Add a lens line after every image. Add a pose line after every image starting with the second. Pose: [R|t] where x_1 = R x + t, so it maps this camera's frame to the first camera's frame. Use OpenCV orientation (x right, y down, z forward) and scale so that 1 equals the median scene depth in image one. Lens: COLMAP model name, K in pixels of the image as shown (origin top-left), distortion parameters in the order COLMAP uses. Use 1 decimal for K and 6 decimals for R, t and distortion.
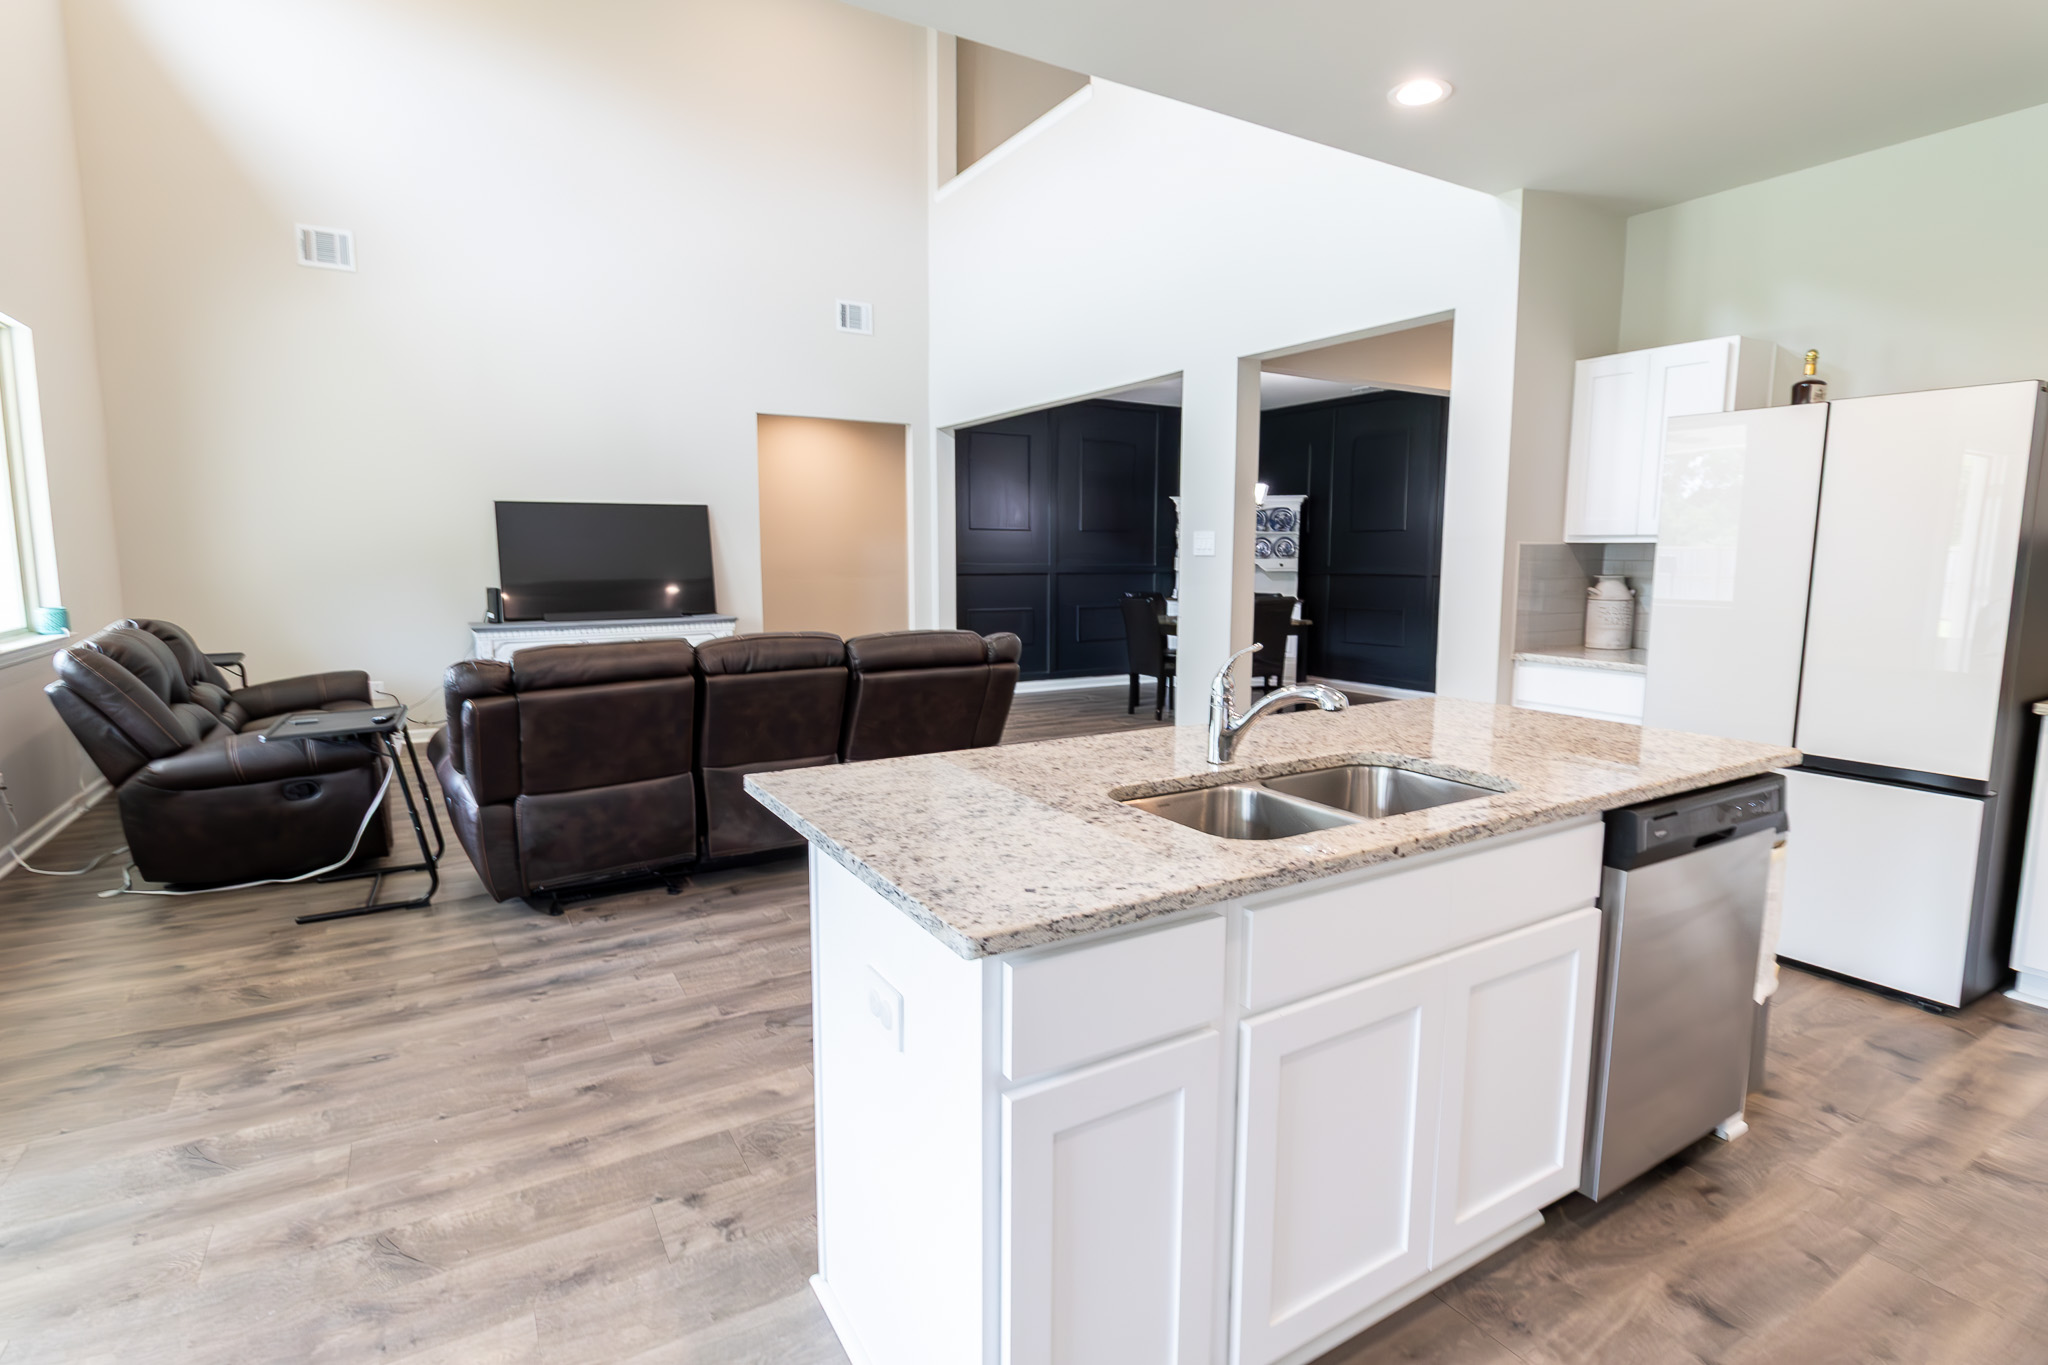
lens RADIAL K [[977.6, 0, 1025.2], [0, 977.6, 674.7], [0, 0, 1]] dist [-0.000552, -0.004383]
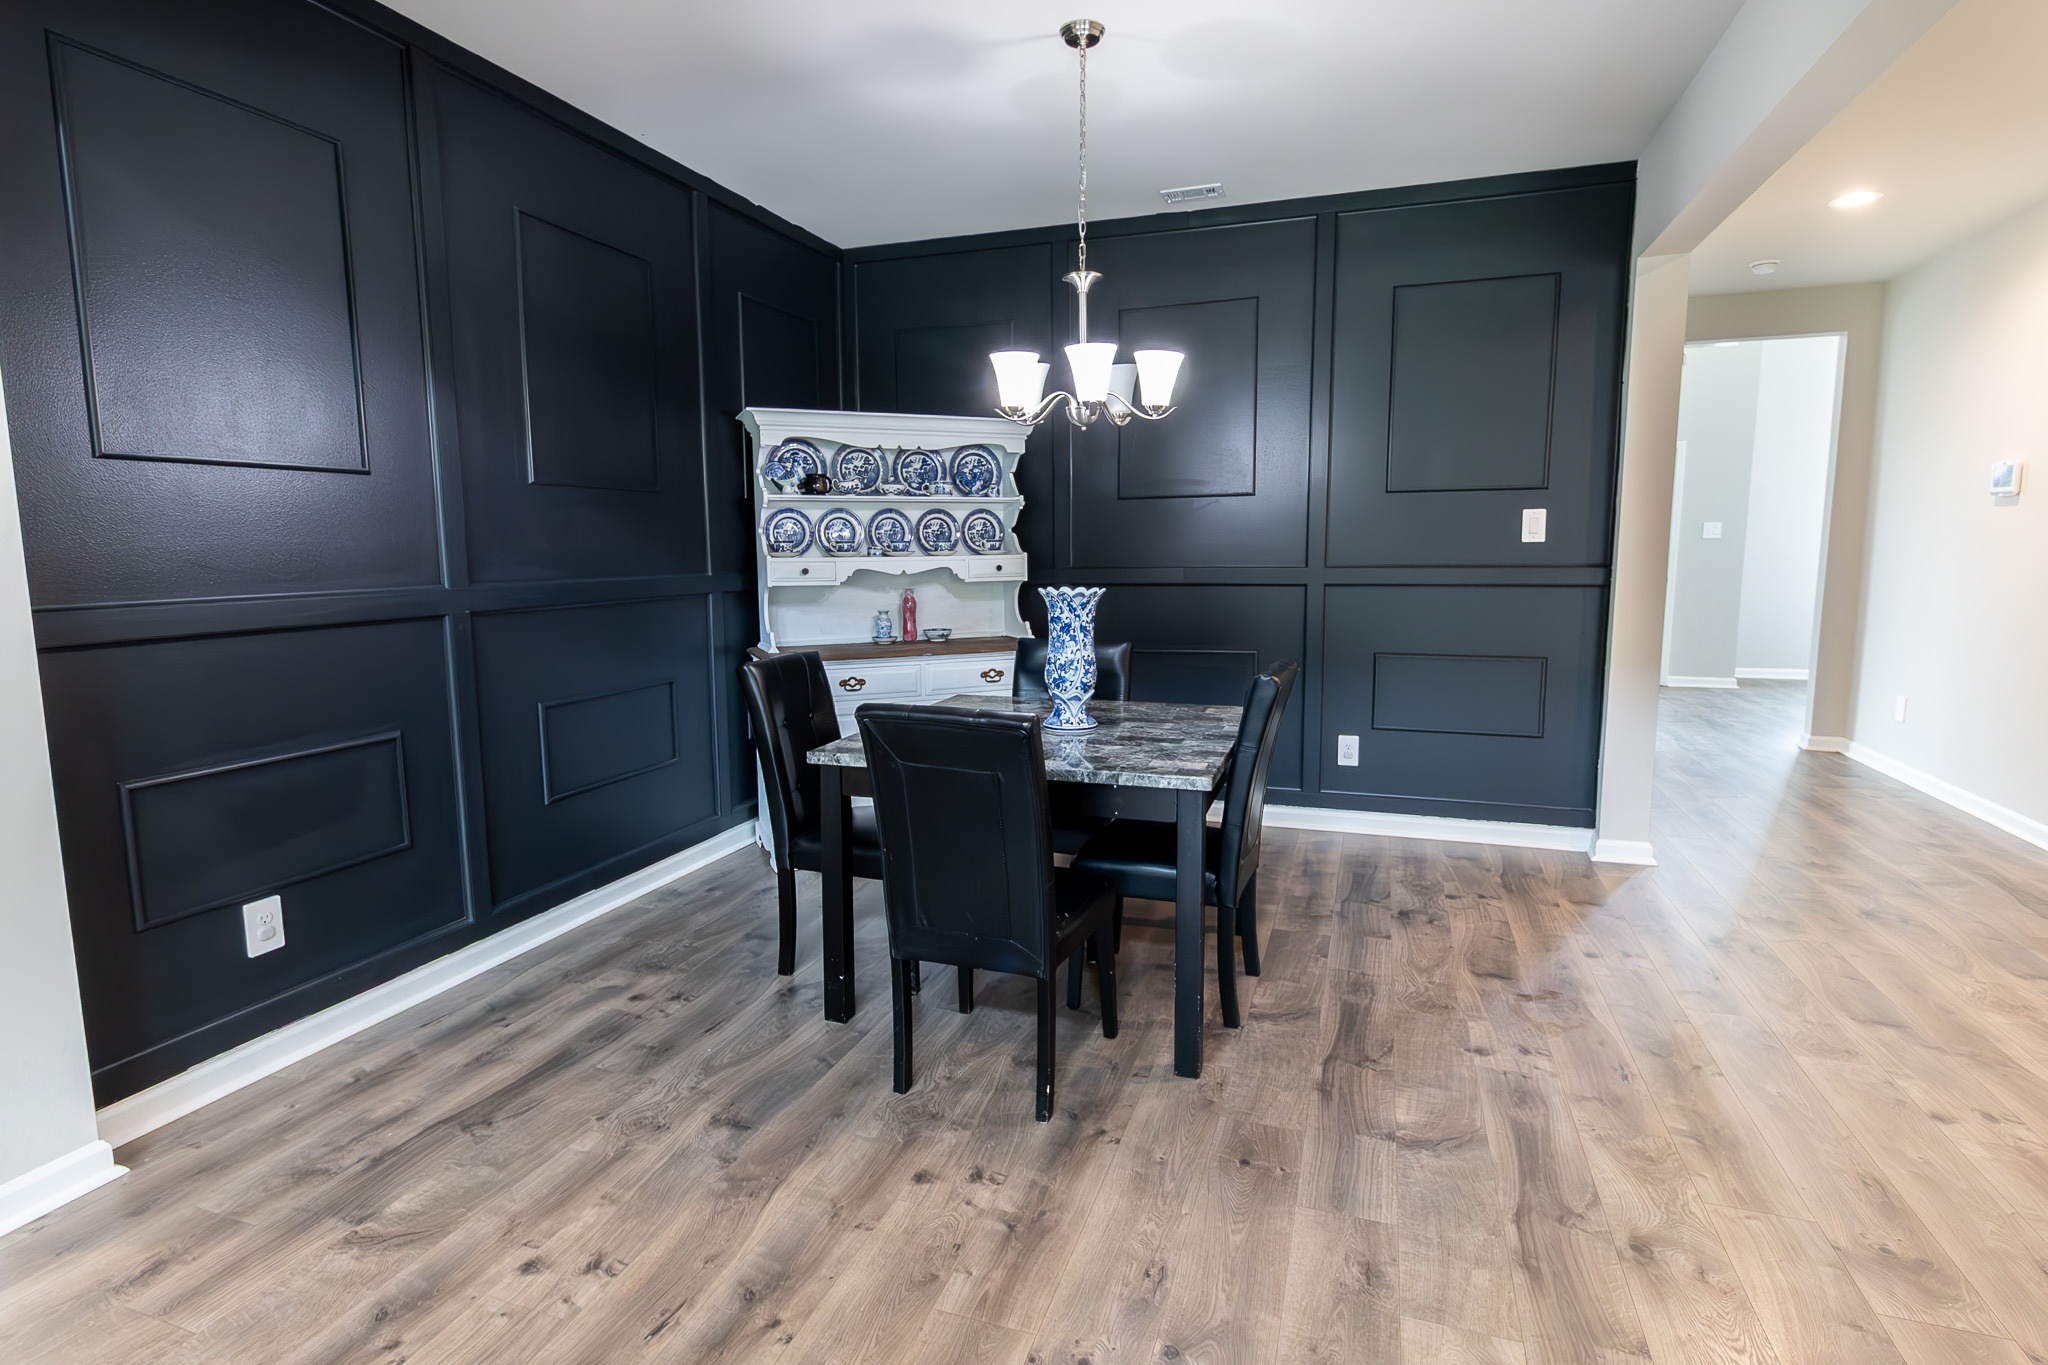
lens RADIAL K [[1047.6, 0, 1031.3], [0, 1047.6, 672.4], [0, 0, 1]] dist [0.002218, -0.000699]
pose [[0.761045, -0.090094, 0.642412, -0.143578], [0.088875, 0.995451, 0.034318, -0.210796], [-0.642582, 0.030977, 0.765591, 1.644743]]
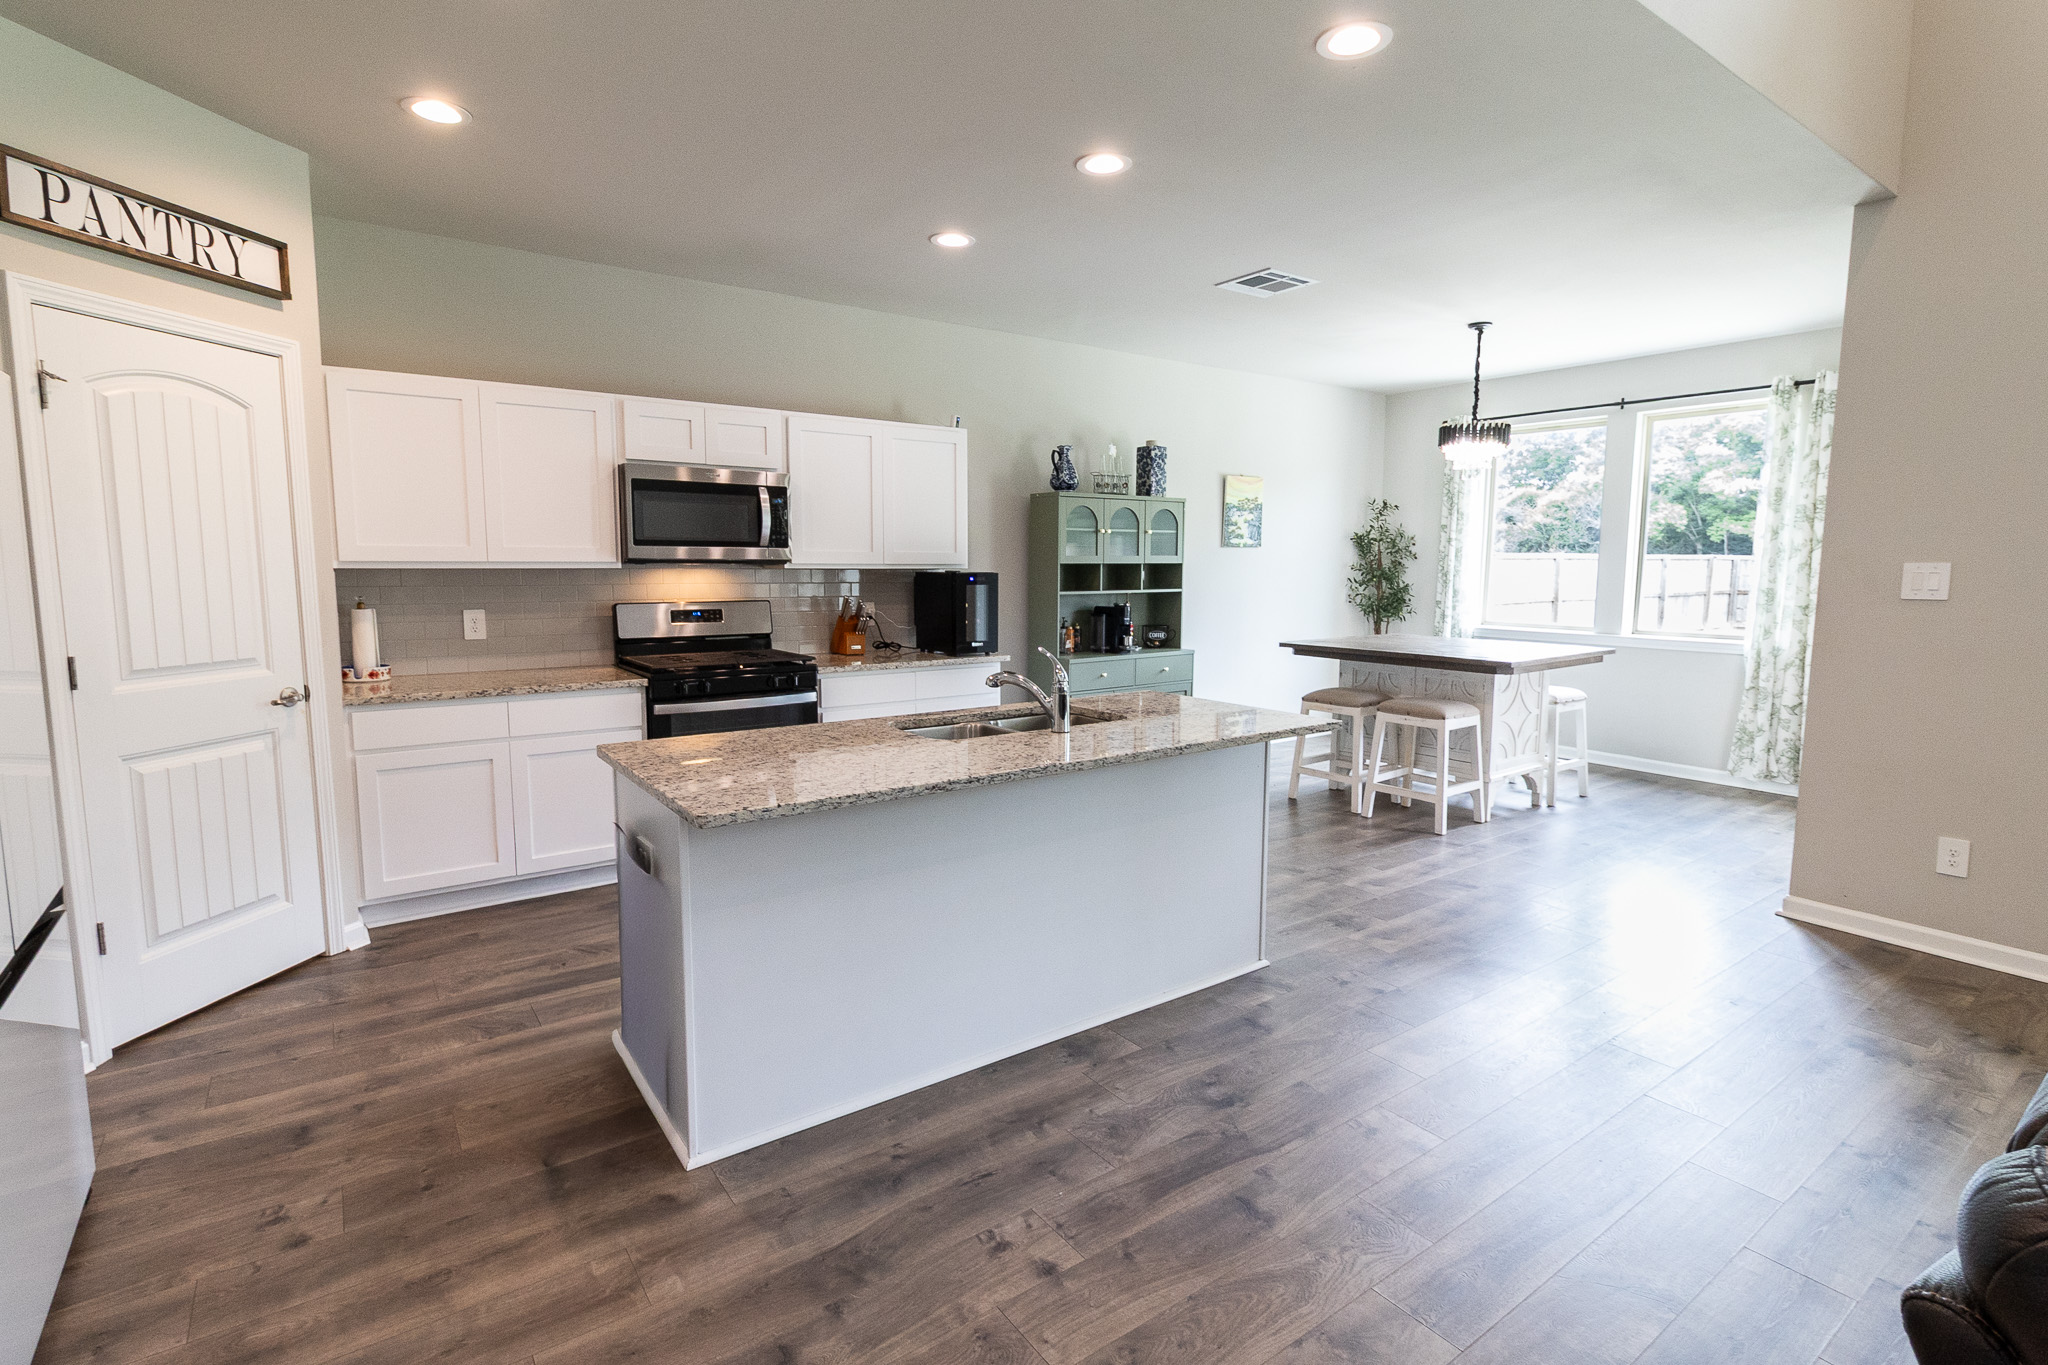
lens RADIAL K [[977.6, 0, 1022.5], [0, 977.6, 668.6], [0, 0, 1]] dist [-0.000552, -0.004383]
pose [[-0.996997, 0.000746, -0.077439, 0.209449], [-0.017434, 0.972126, 0.233811, -0.195877], [0.075455, 0.234459, -0.969193, 1.347923]]
